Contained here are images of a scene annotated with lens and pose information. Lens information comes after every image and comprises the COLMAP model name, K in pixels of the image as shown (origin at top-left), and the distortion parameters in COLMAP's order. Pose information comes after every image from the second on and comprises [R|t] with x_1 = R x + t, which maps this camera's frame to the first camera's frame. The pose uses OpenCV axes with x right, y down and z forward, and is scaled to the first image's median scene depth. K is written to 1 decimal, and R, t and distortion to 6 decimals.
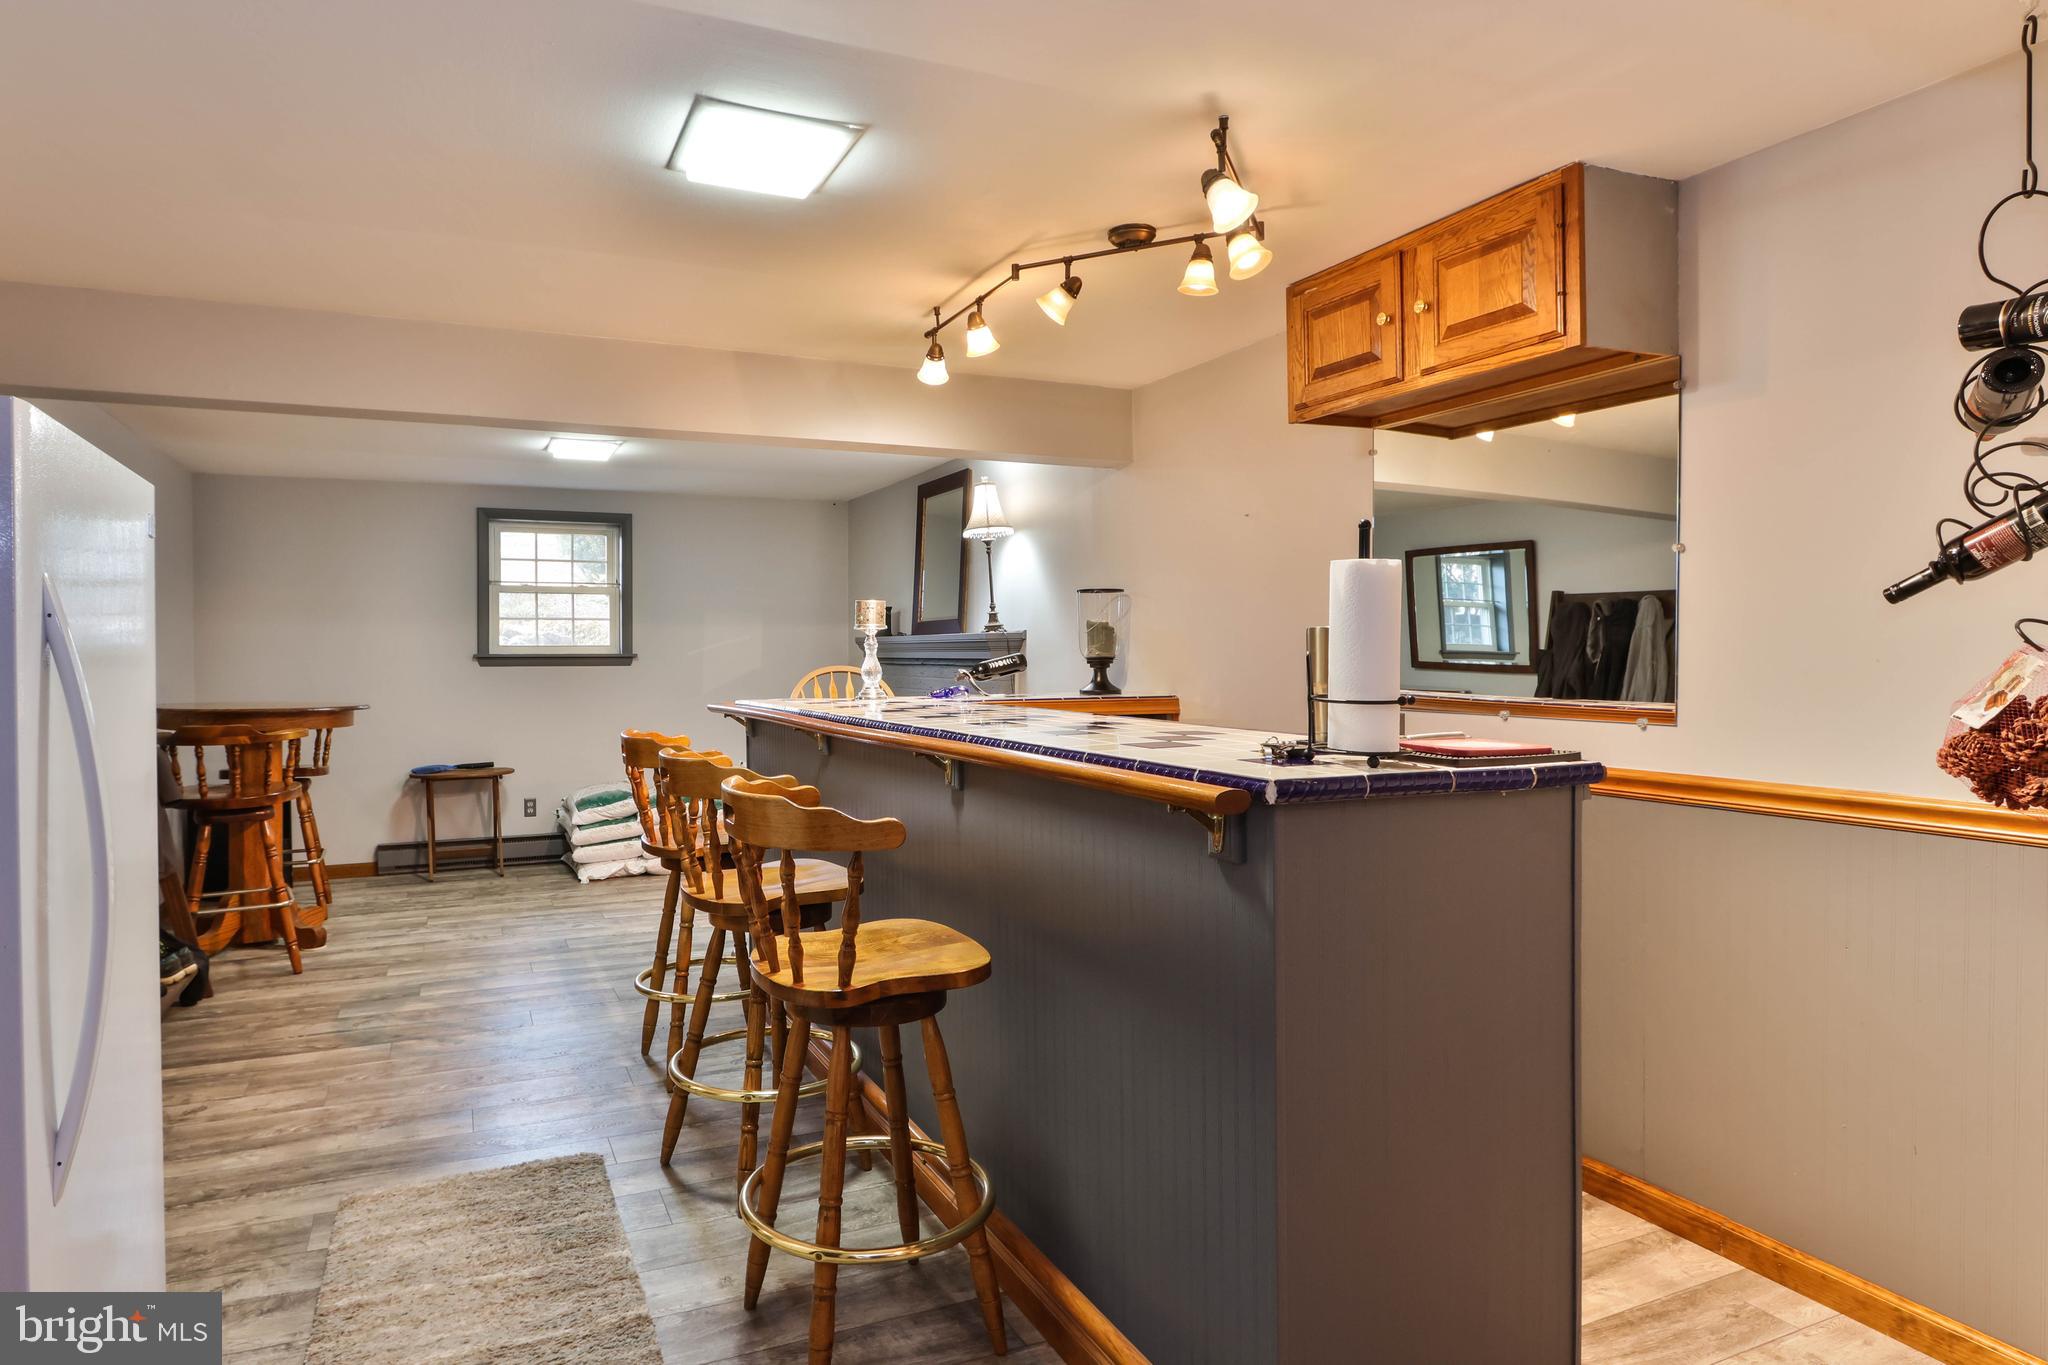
lens RADIAL K [[1094.0, 0, 931.3], [0, 1094.0, 683.3], [0, 0, 1]] dist [-0.001625, 0.001118]
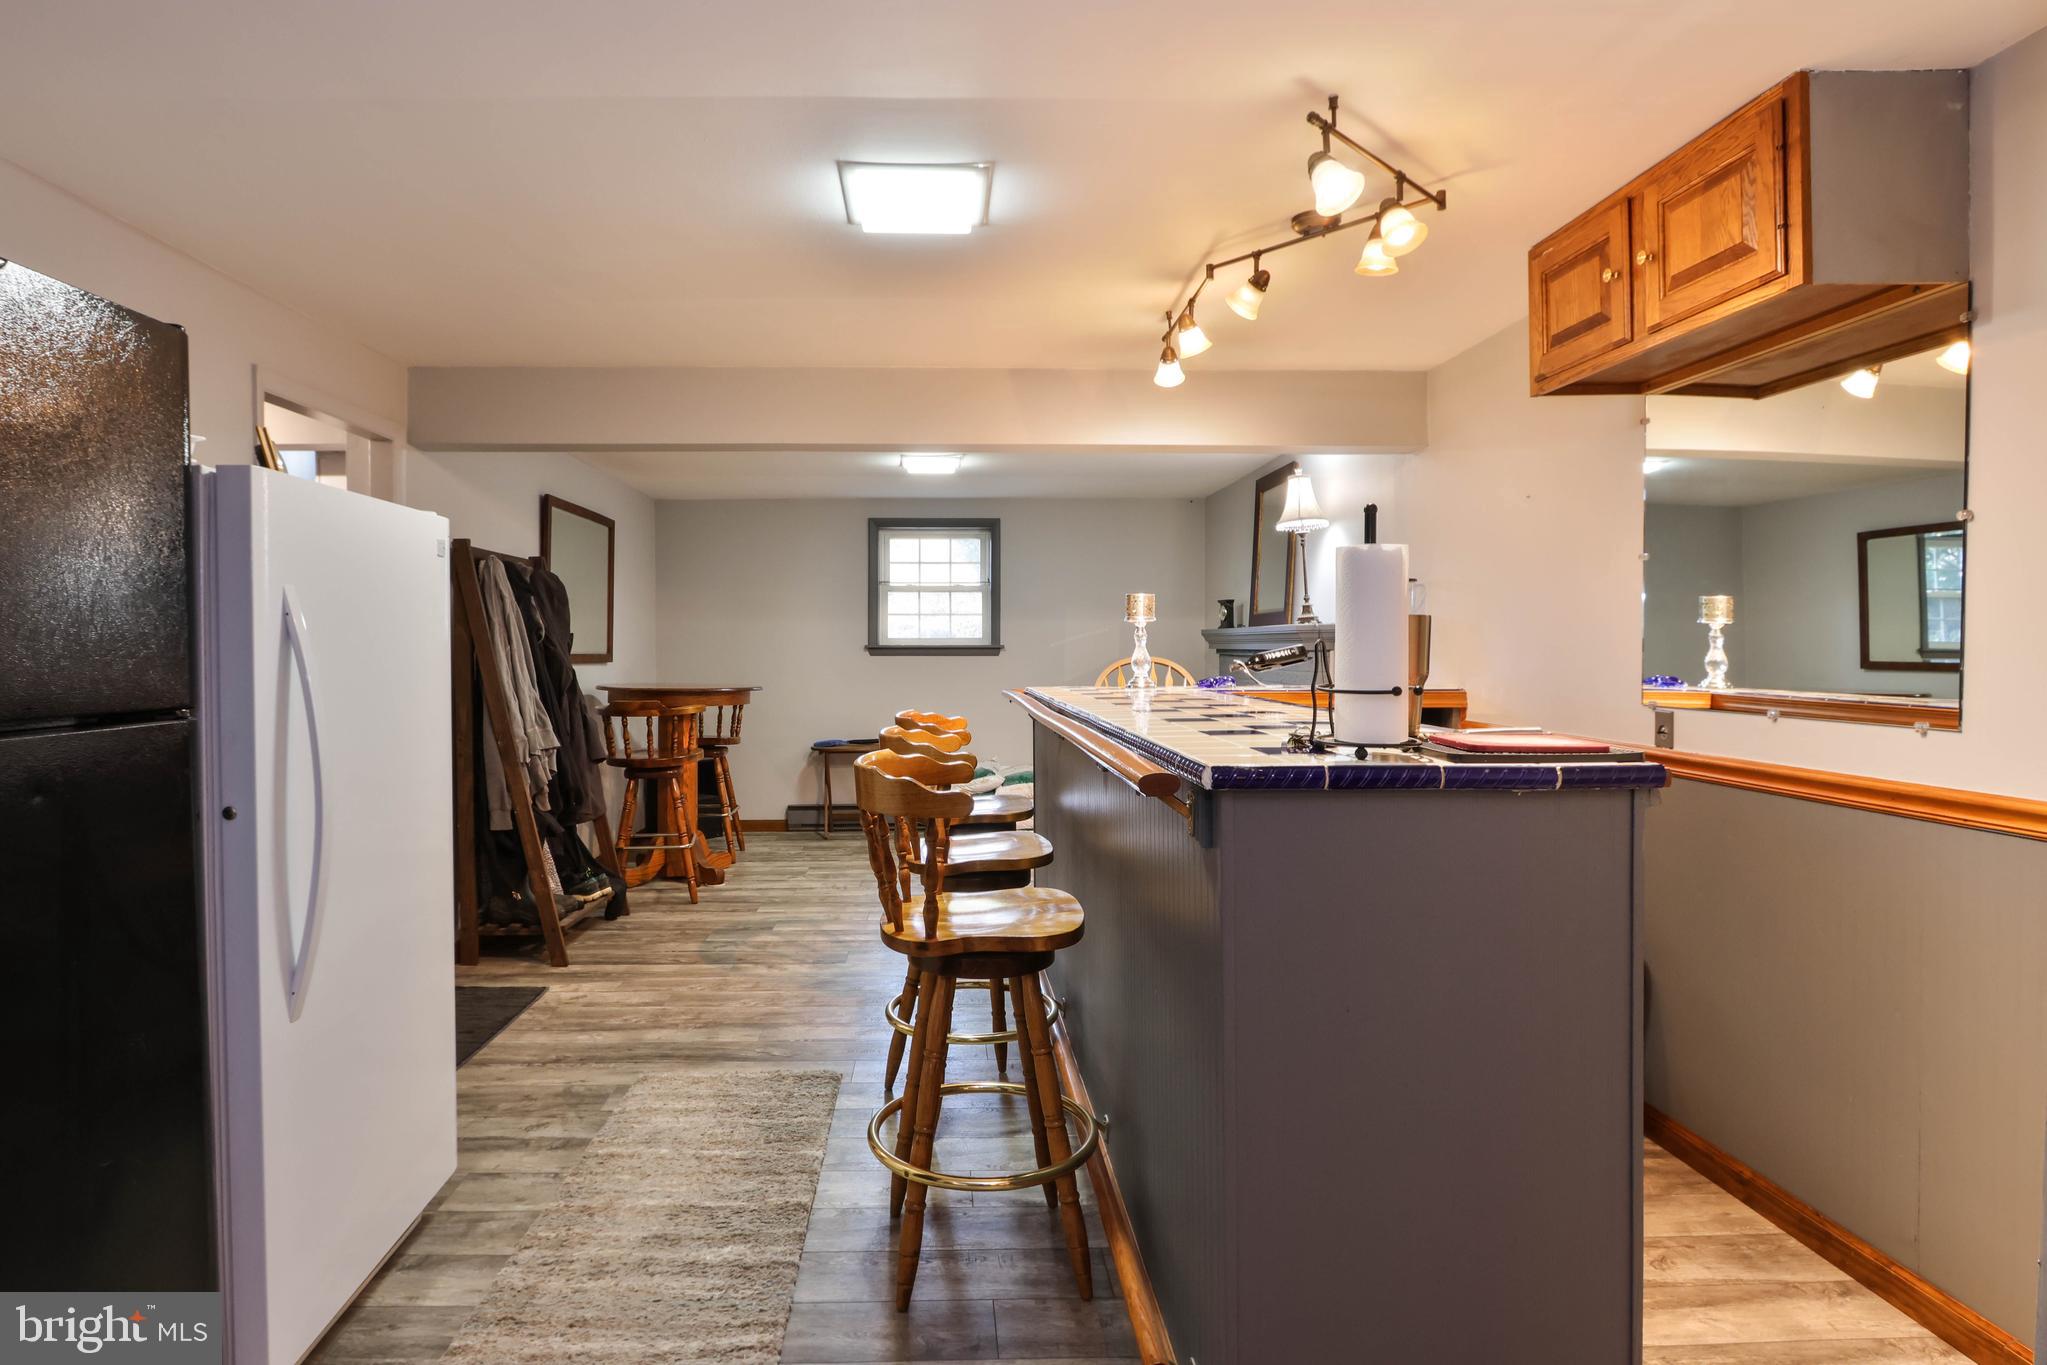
lens RADIAL K [[1059.0, 0, 1023.5], [0, 1059.0, 682.5], [0, 0, 1]] dist [0.000615, 0.000351]
pose [[0.939562, 0.013491, -0.342113, 0.246818], [-0.011249, 0.999900, 0.008538, 0.002276], [0.342195, -0.004174, 0.939620, 0.006149]]
